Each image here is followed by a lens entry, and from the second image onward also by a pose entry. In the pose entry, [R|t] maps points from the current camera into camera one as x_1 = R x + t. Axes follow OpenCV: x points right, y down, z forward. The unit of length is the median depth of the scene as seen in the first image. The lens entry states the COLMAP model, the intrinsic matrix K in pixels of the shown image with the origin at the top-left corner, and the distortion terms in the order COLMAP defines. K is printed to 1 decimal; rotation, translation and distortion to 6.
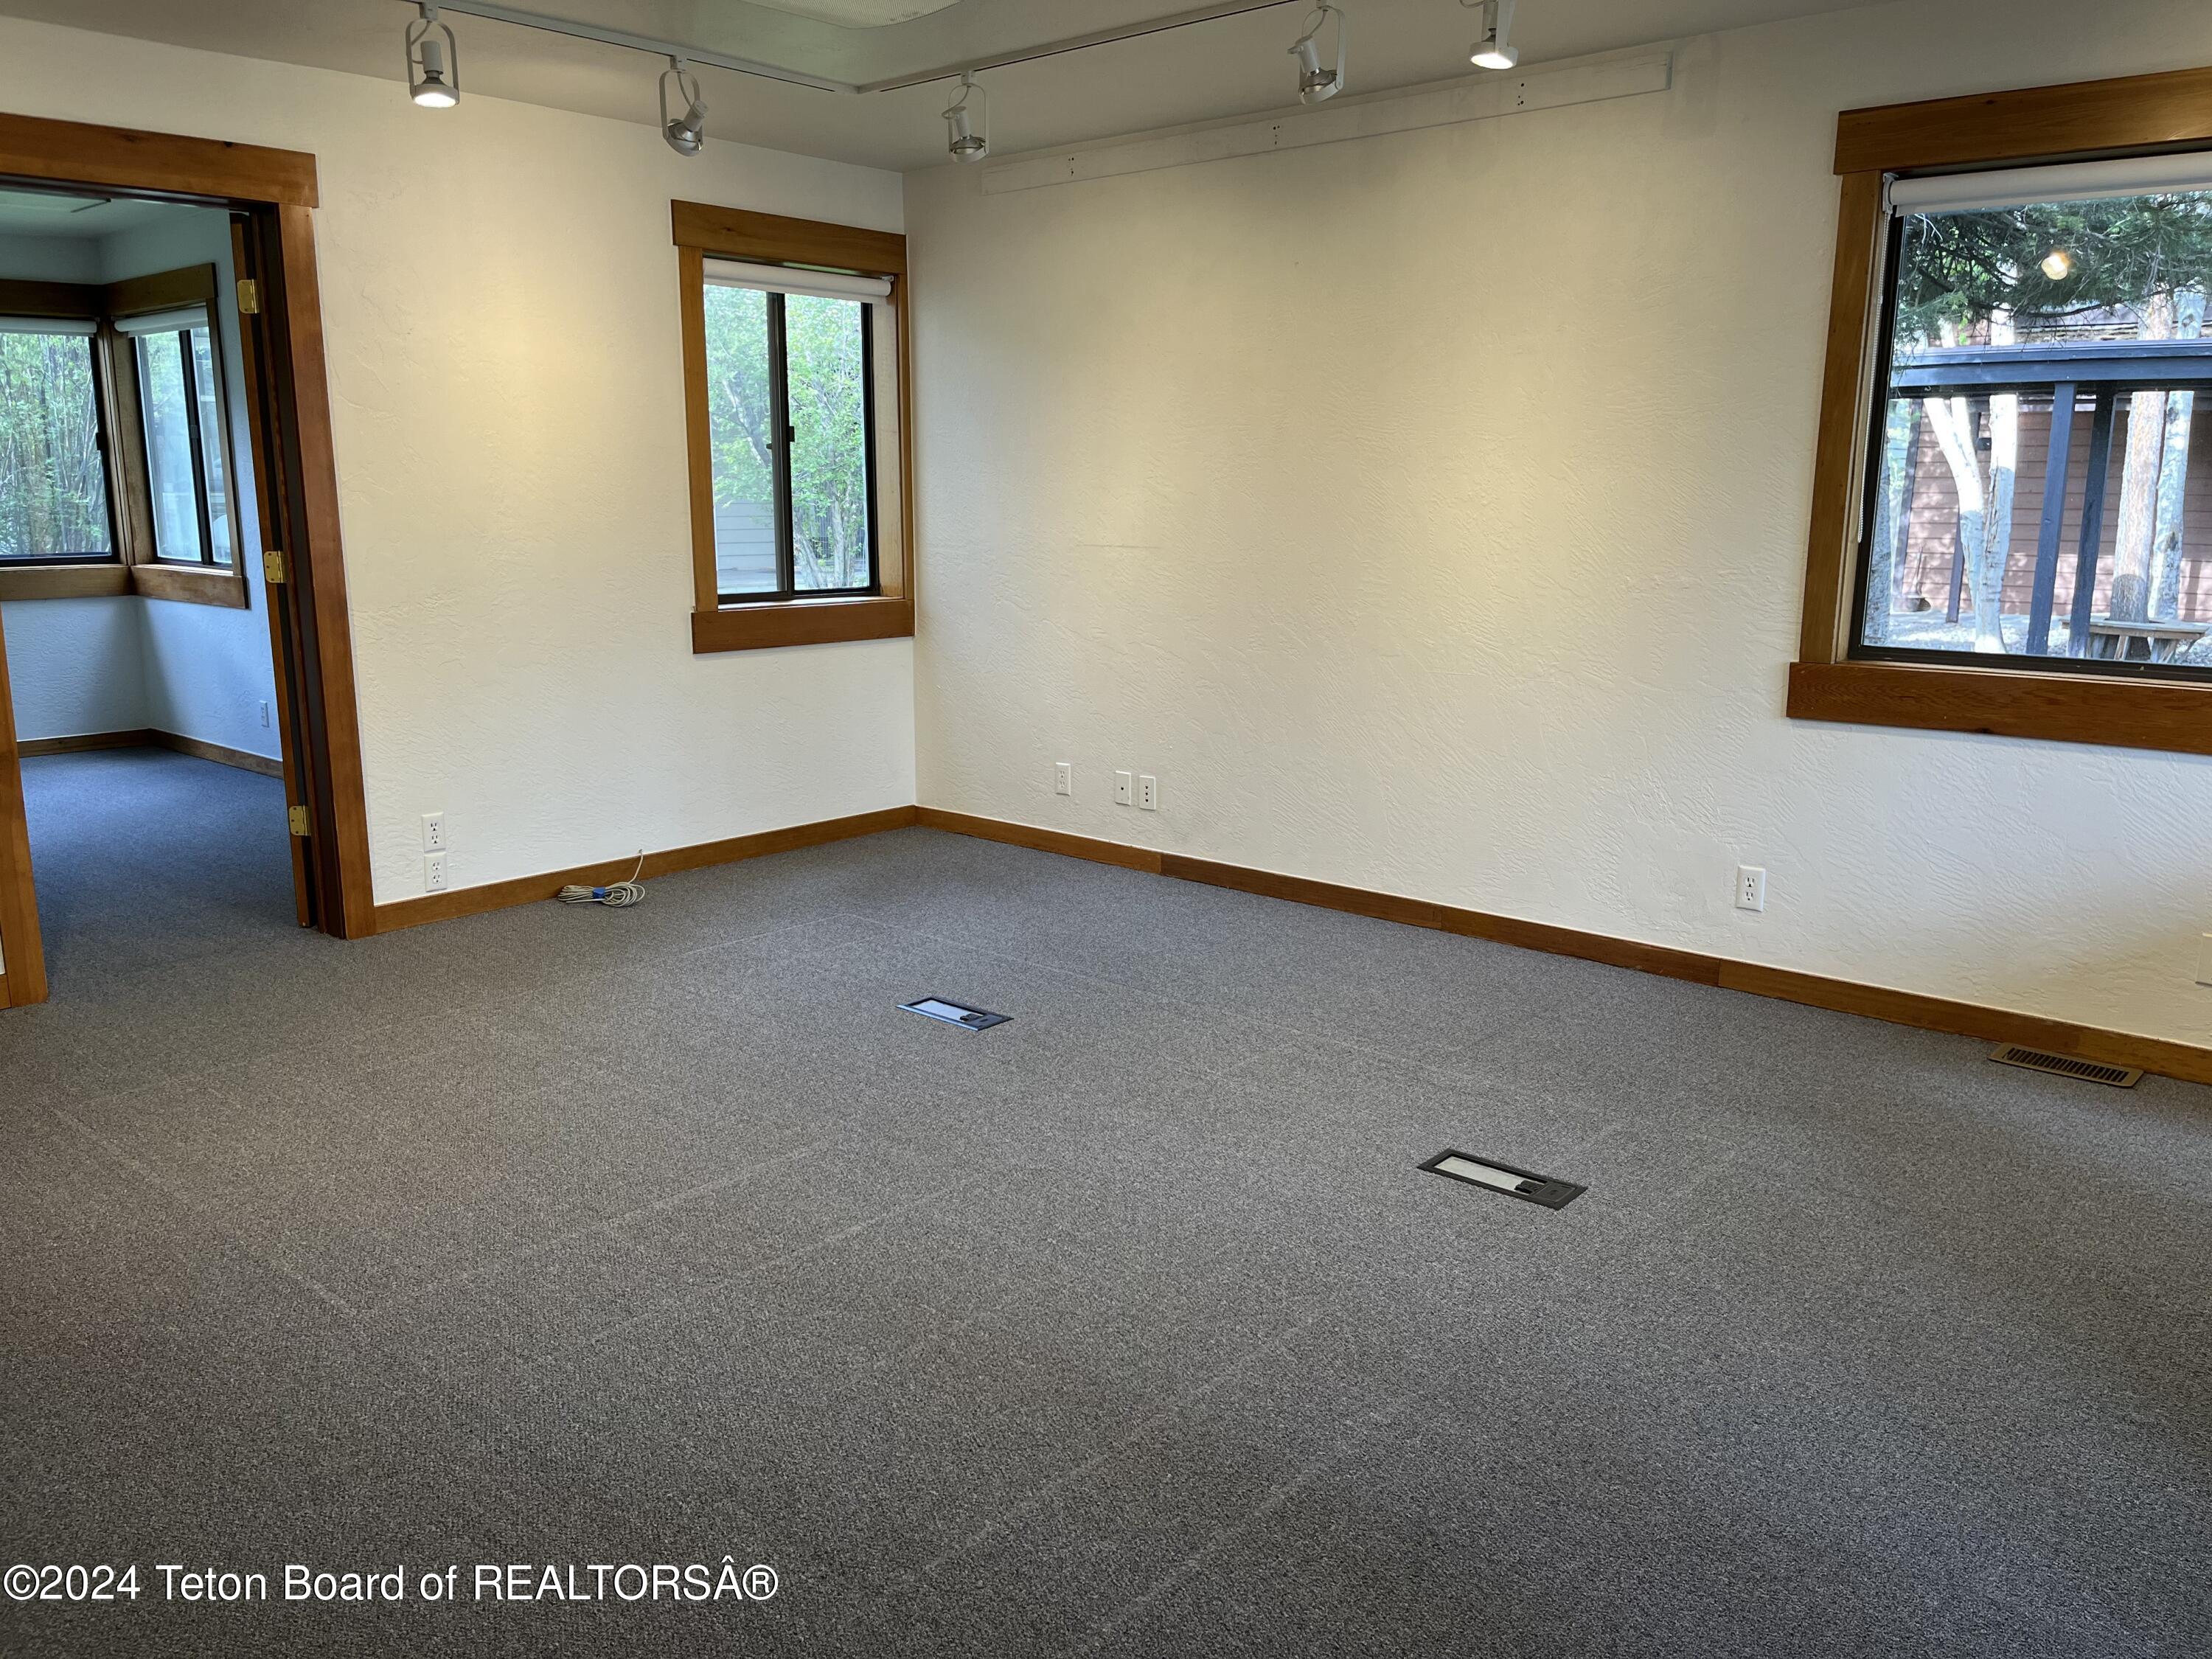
lens RADIAL K [[1667.7, 0, 1088.5], [0, 1667.7, 829.1], [0, 0, 1]] dist [0.013954, -0.018801]
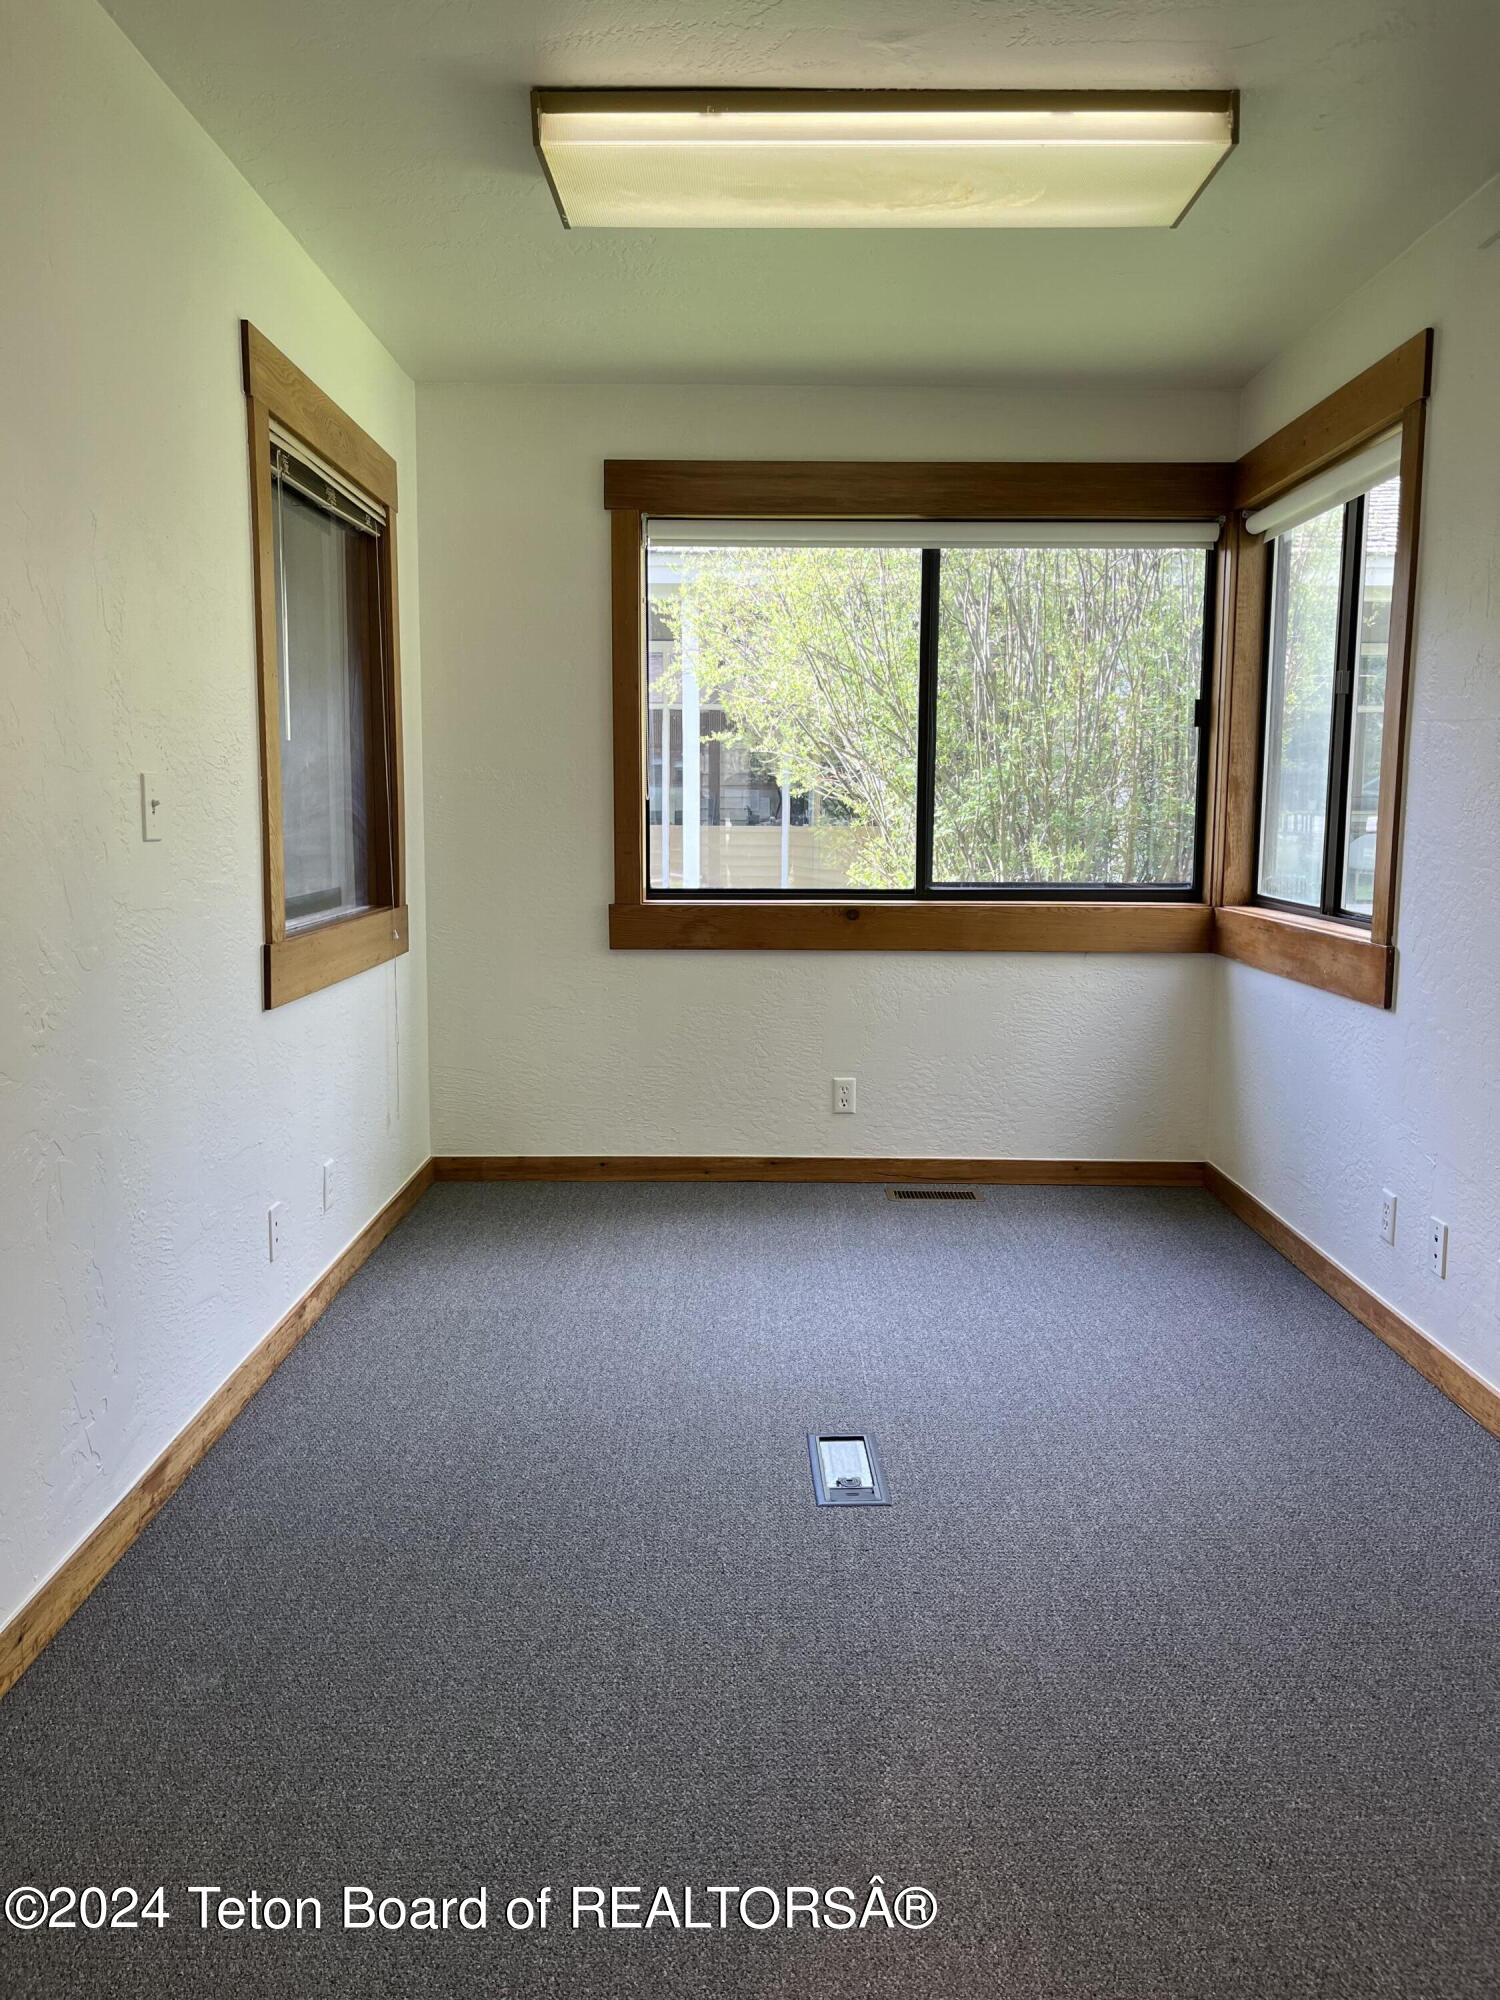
lens RADIAL K [[1507.8, 0, 741.7], [0, 1507.8, 989.3], [0, 0, 1]] dist [0.013954, -0.018801]
pose [[0.653348, 0.092961, -0.751329, -0.269247], [-0.158638, 0.987210, -0.015804, -0.093345], [0.740250, 0.129515, 0.659739, 0.516197]]
